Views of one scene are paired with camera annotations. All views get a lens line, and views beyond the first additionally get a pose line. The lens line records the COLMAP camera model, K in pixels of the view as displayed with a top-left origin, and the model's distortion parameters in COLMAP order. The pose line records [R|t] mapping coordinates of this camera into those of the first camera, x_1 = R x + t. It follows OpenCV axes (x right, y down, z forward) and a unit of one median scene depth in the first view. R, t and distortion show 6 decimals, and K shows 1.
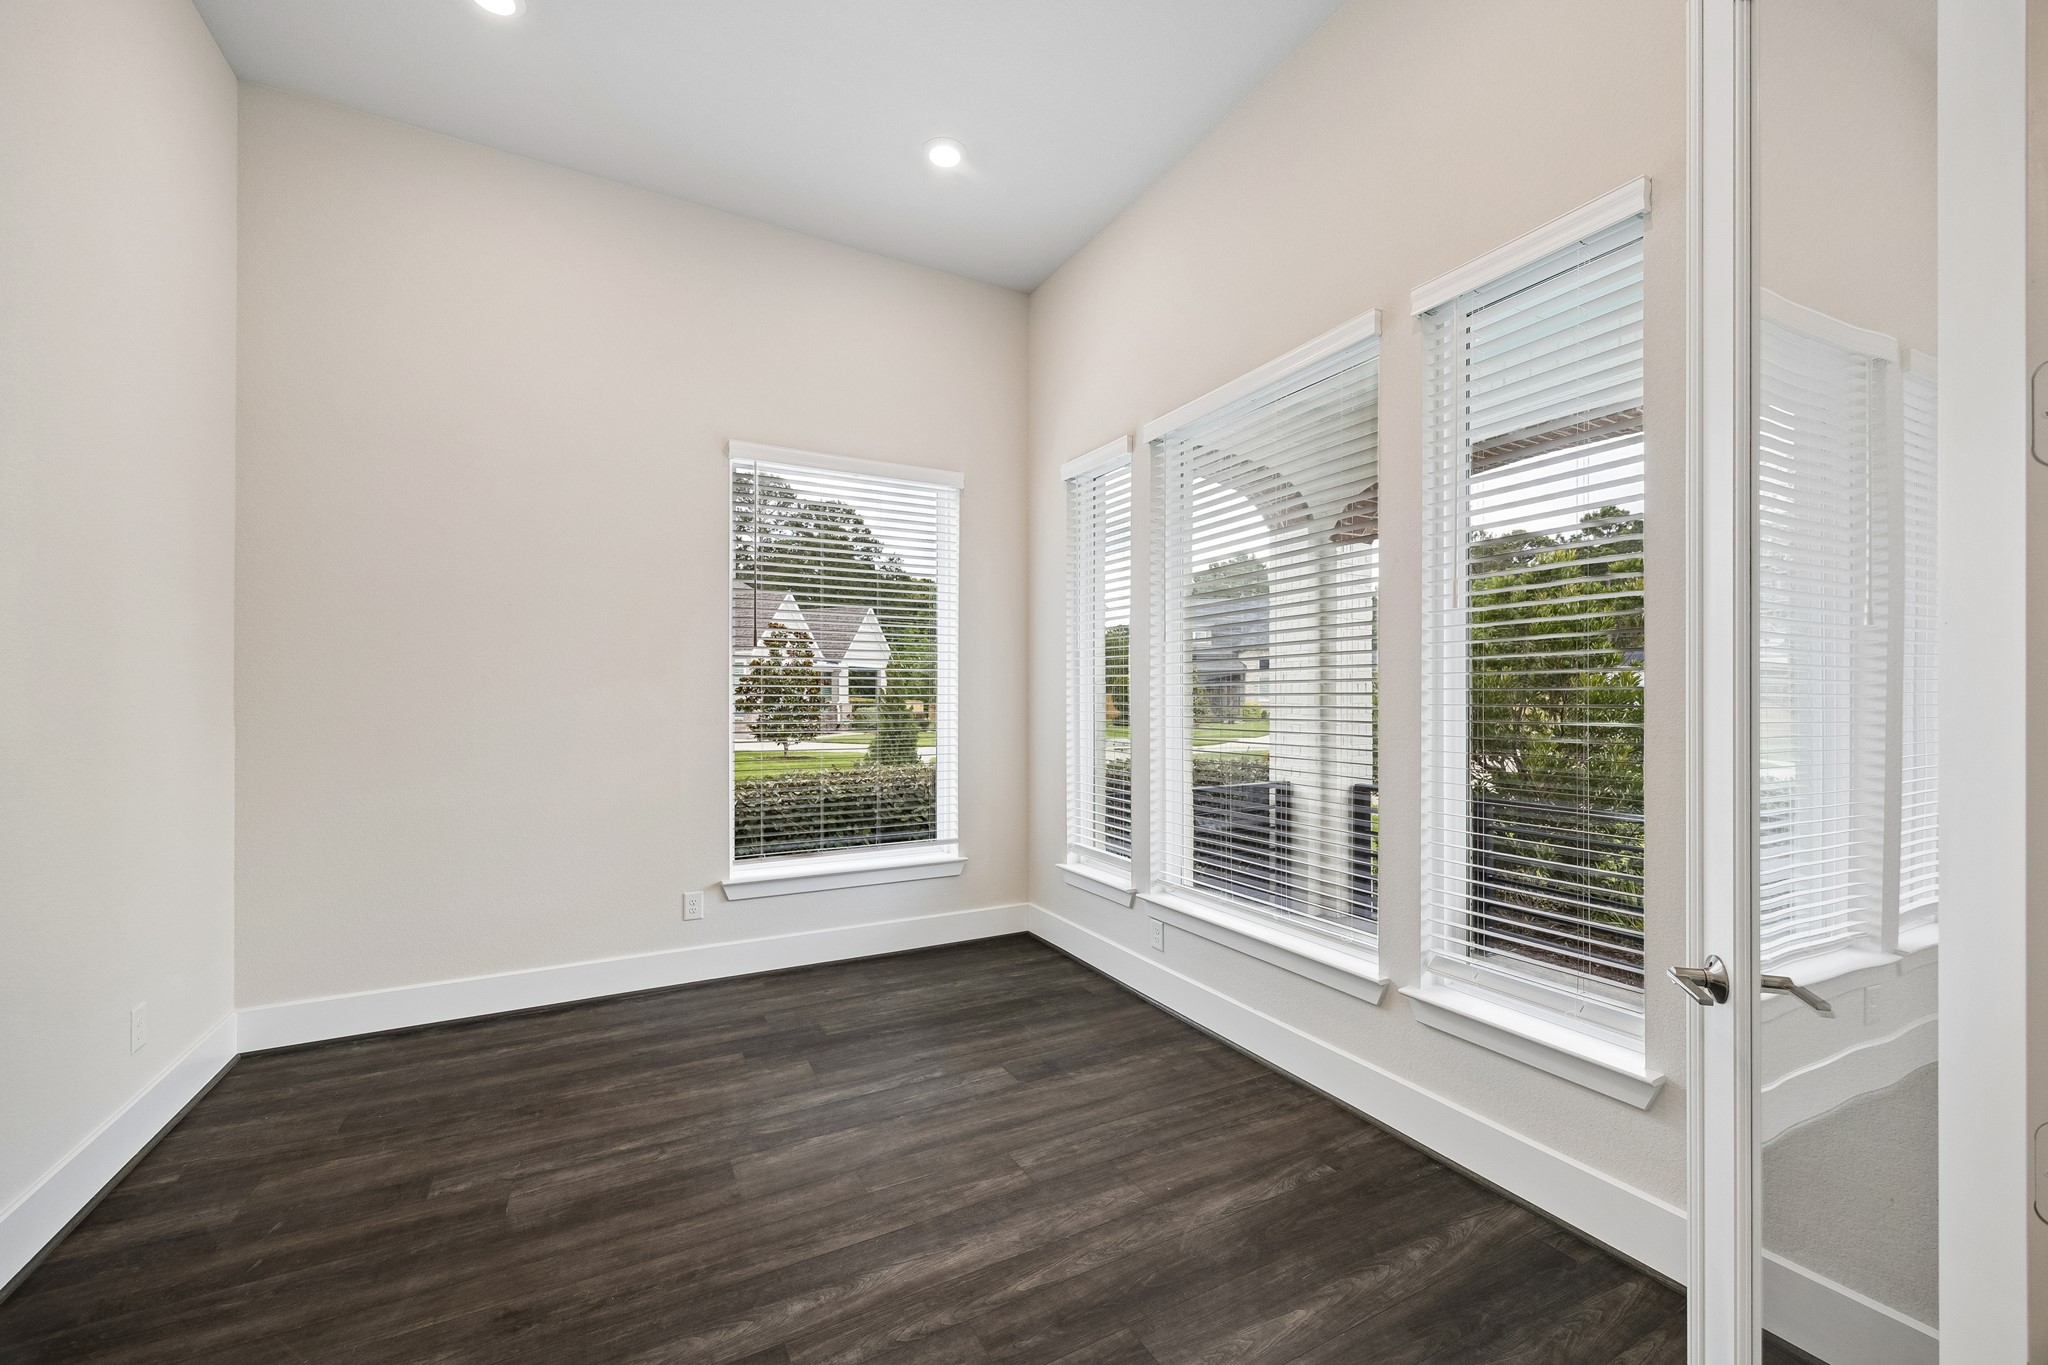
lens RADIAL K [[790.7, 0, 1004.5], [0, 790.7, 718.5], [0, 0, 1]] dist [0.000603, -0.000300]
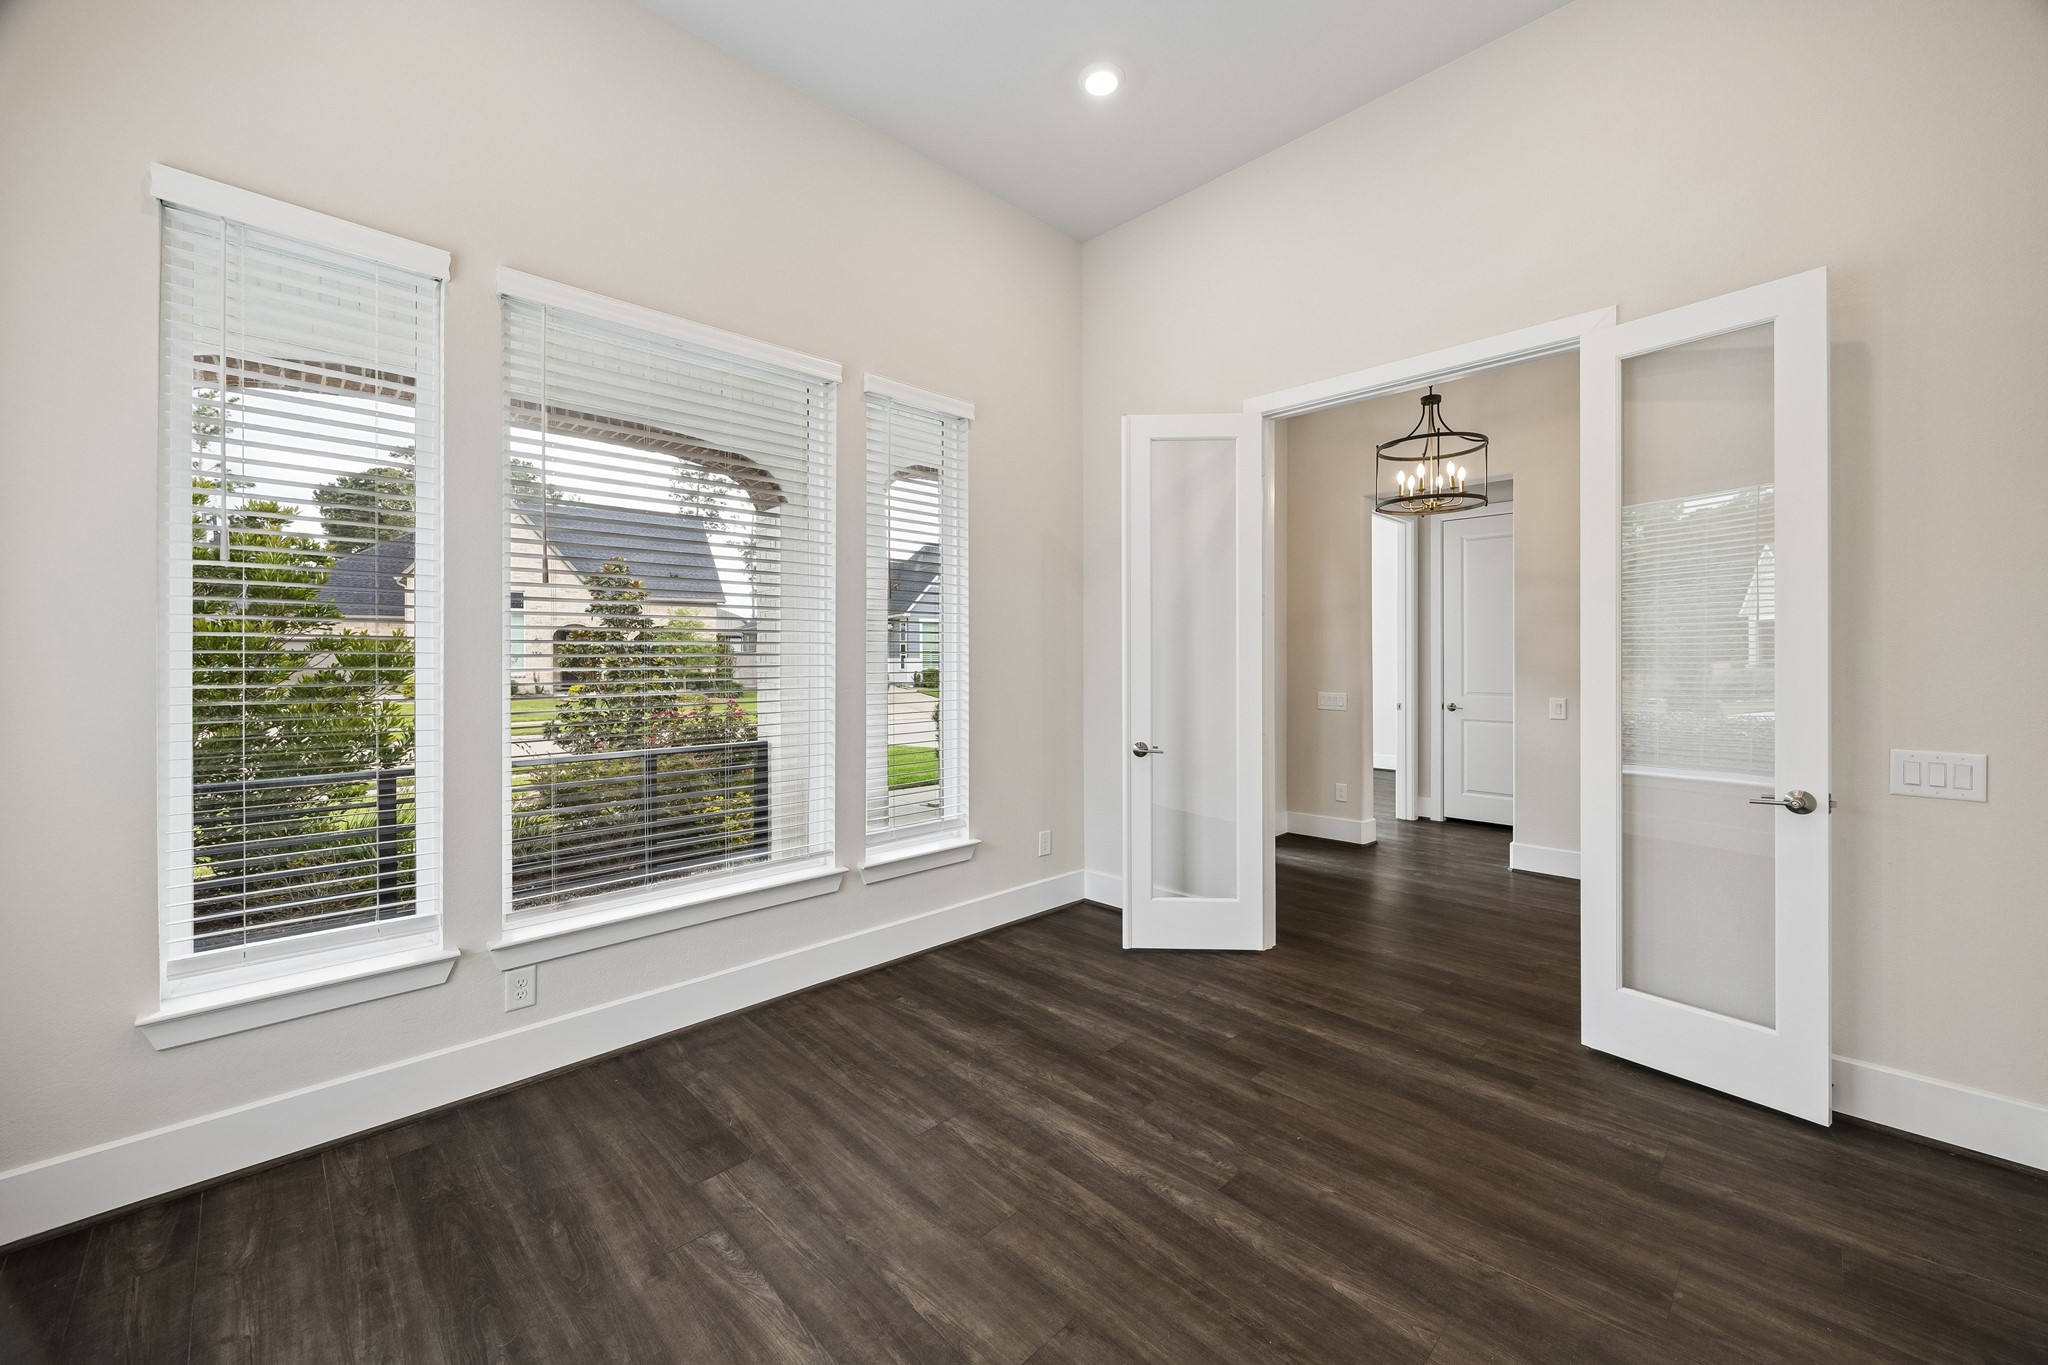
lens RADIAL K [[790.7, 0, 1064.2], [0, 790.7, 655.3], [0, 0, 1]] dist [0.000603, -0.000300]
pose [[-0.321101, 0.003034, 0.947040, -0.964867], [0.026464, 0.999633, 0.005770, -0.025374], [-0.946675, 0.026916, -0.321063, 1.139191]]
